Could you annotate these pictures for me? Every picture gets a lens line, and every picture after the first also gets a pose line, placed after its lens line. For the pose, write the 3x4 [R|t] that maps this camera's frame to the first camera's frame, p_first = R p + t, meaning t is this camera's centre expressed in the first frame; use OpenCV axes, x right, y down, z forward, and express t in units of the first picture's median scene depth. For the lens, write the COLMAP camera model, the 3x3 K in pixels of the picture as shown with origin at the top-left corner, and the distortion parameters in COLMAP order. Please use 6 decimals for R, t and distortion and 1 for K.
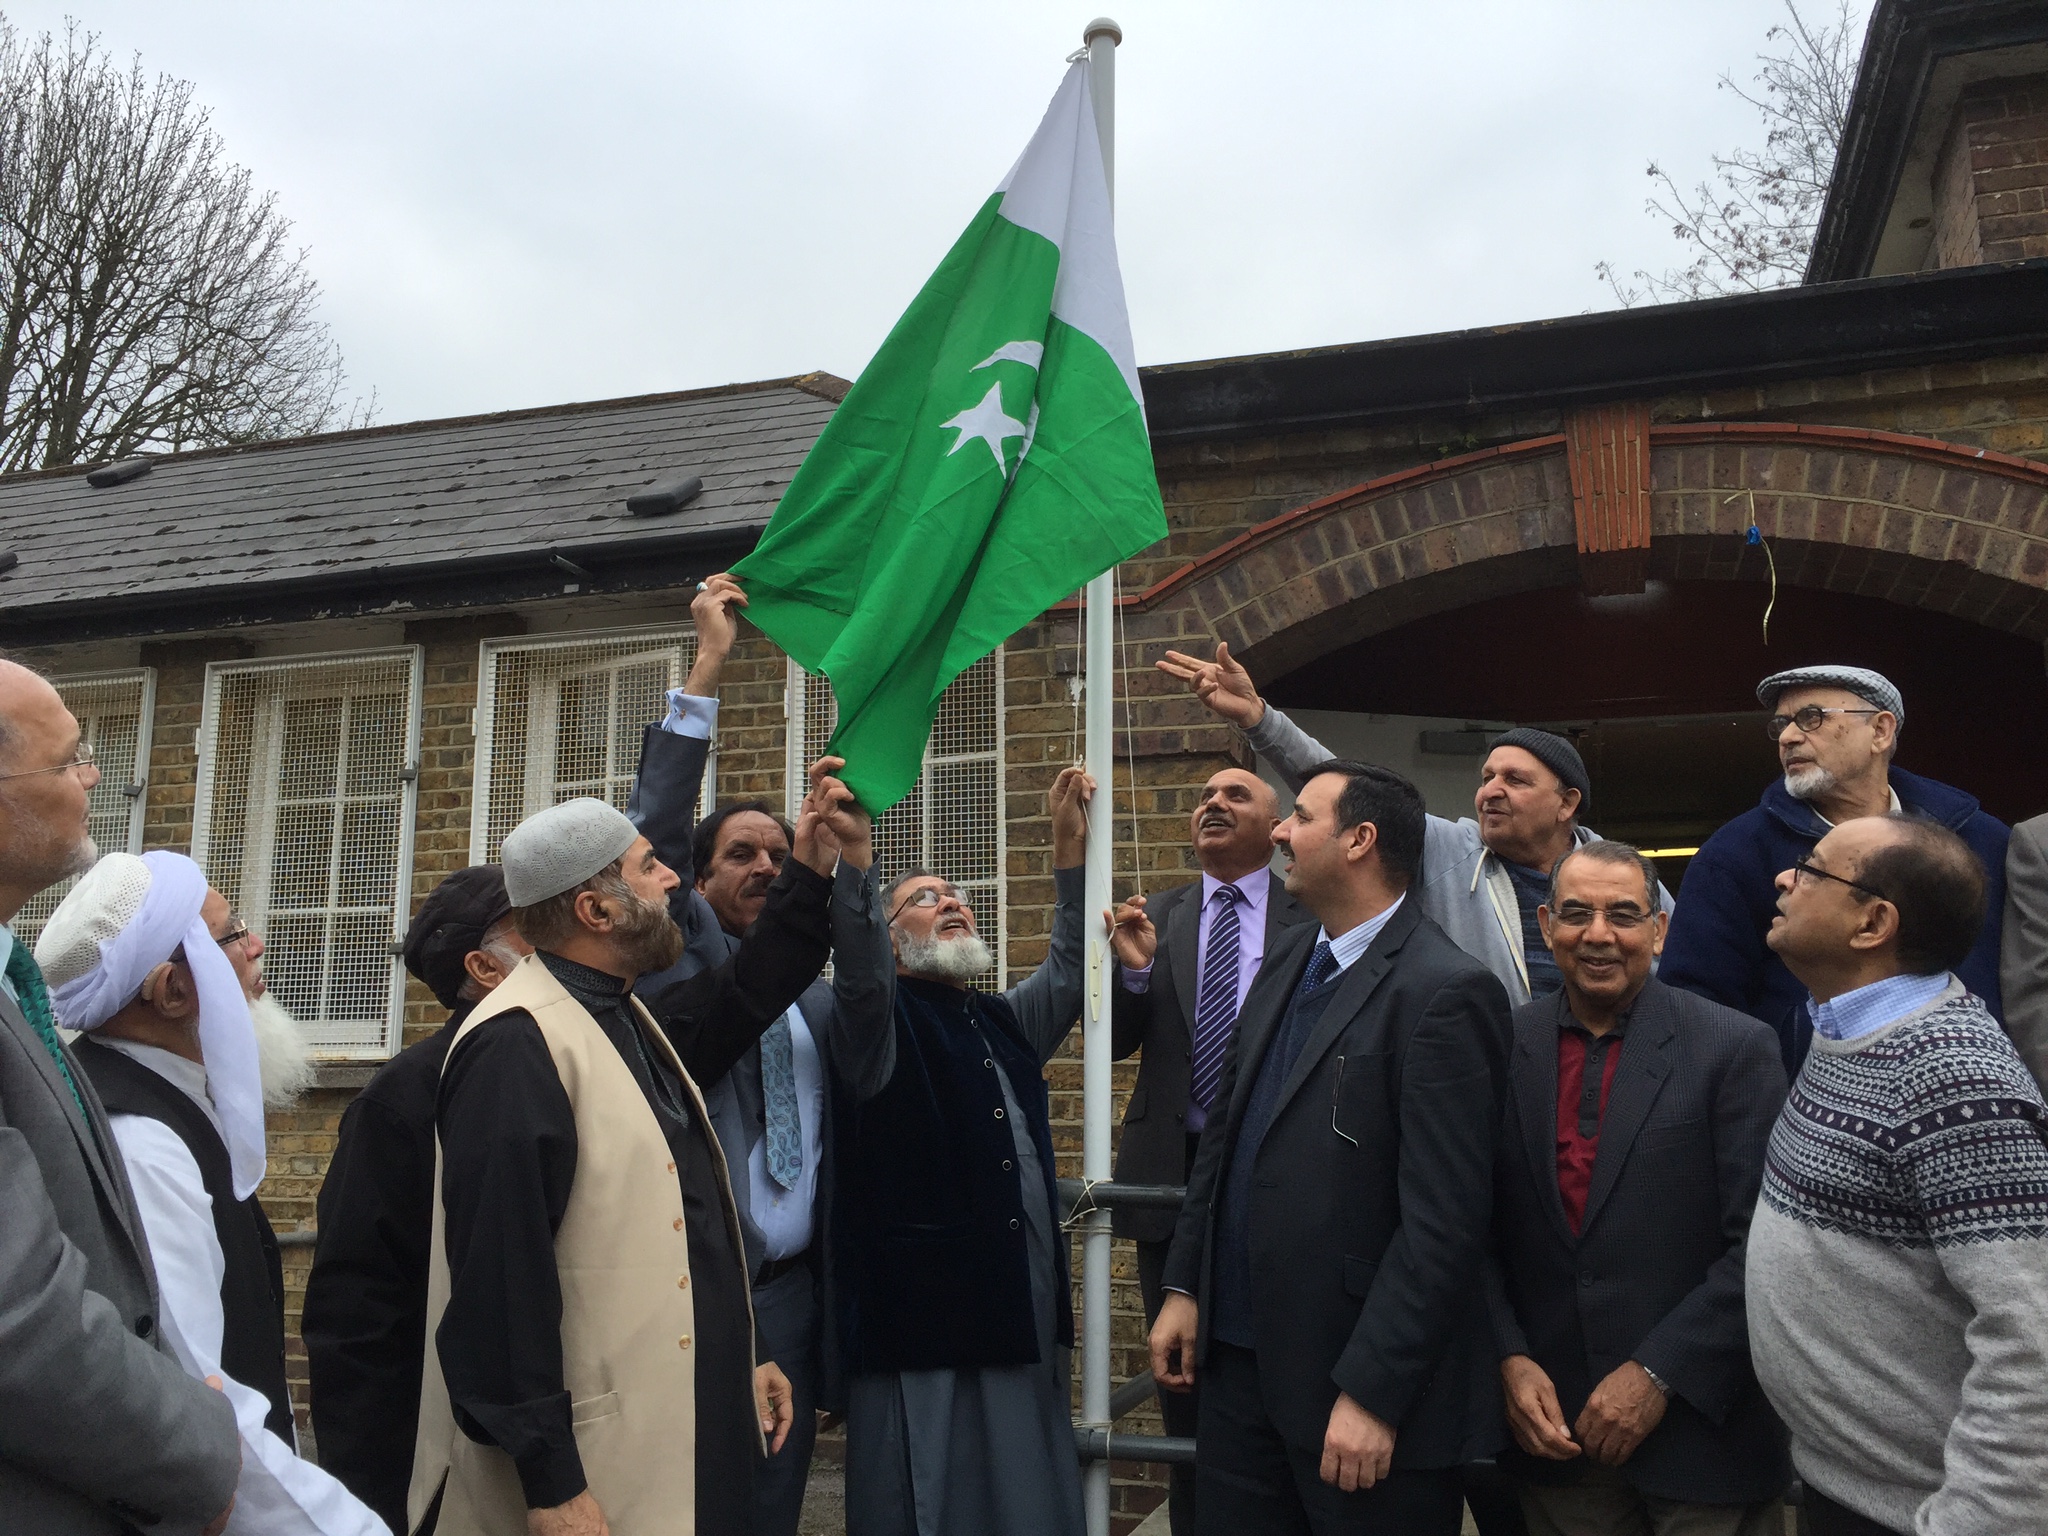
lens RADIAL K [[1743.2, 0, 1024.0], [0, 1743.2, 768.0], [0, 0, 1]] dist [0.070272, -0.095531]
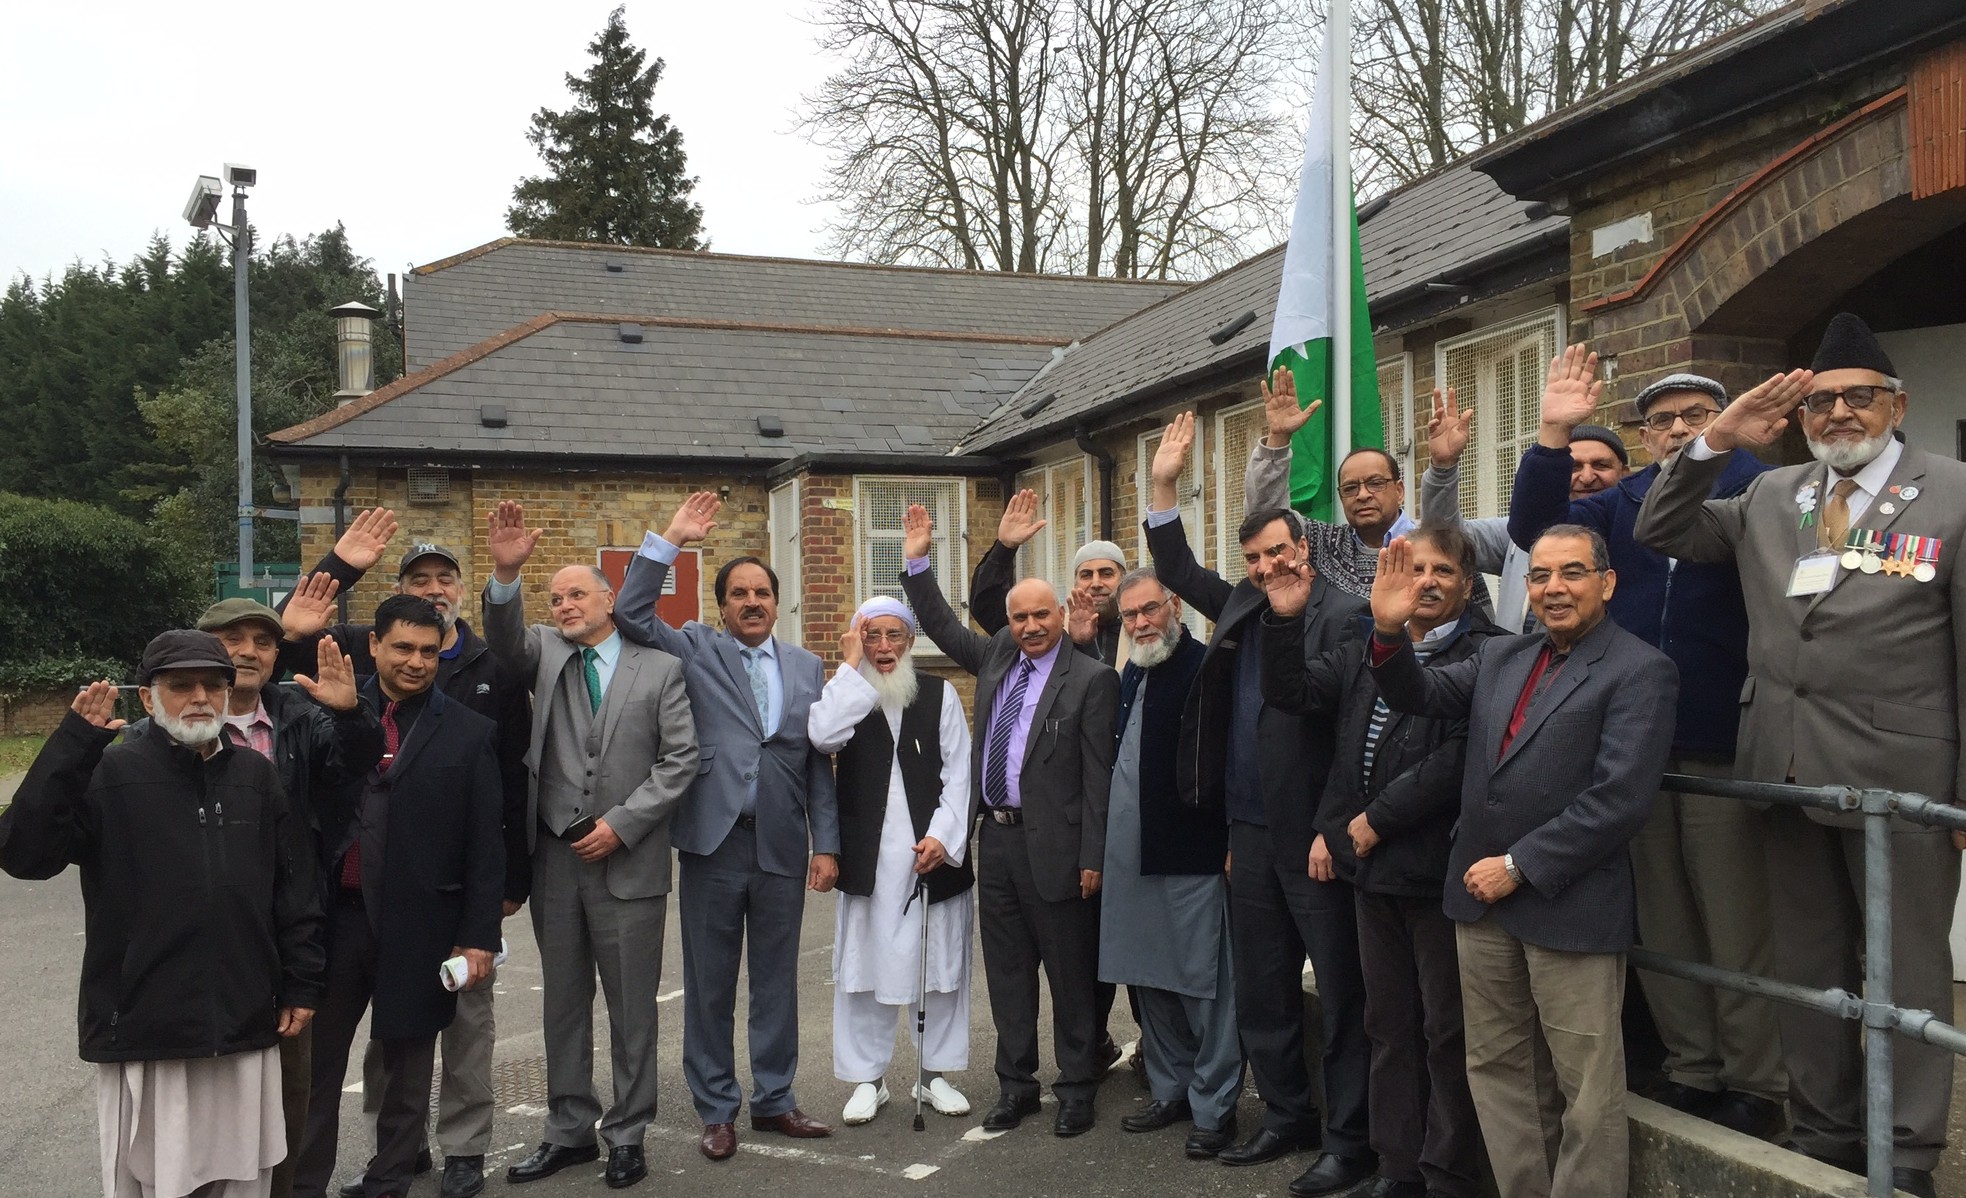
lens RADIAL K [[1736.6, 0, 982.6], [0, 1736.6, 657.9], [0, 0, 1]] dist [0.003258, -0.001782]
pose [[0.593444, -0.010259, -0.804810, 0.798211], [0.160121, 0.981437, 0.105559, -0.047952], [0.788787, -0.191510, 0.584071, -0.129878]]
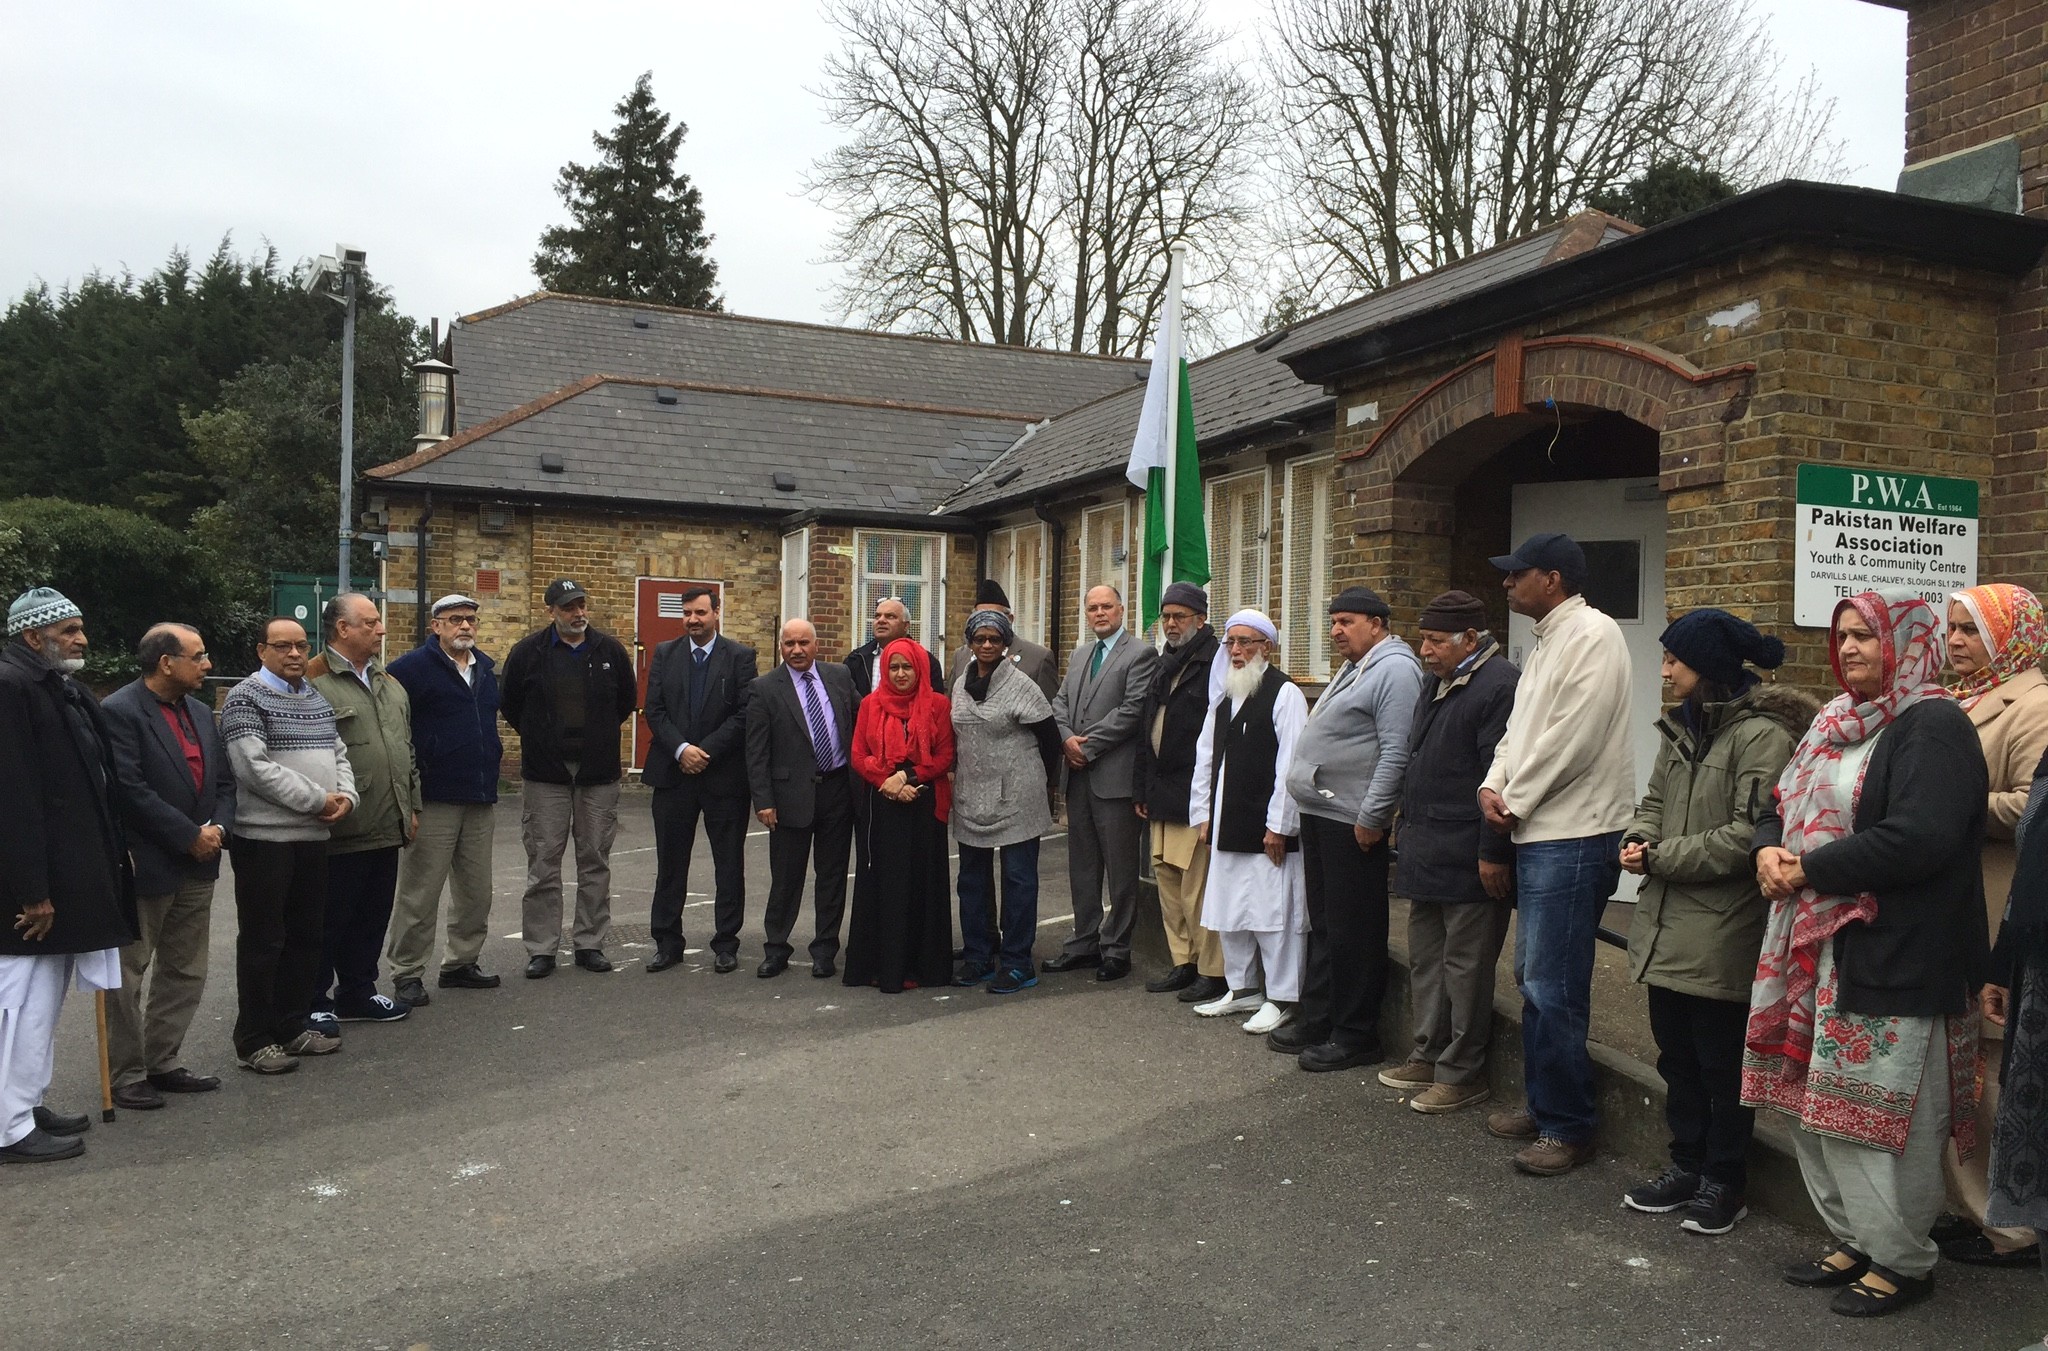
lens RADIAL K [[1704.1, 0, 1086.2], [0, 1704.1, 677.9], [0, 0, 1]] dist [0.040099, -0.002434]
pose [[0.648999, 0.005413, -0.760770, 1.349766], [0.112618, 0.988275, 0.103104, -0.081235], [0.752408, -0.152590, 0.640780, -0.503991]]
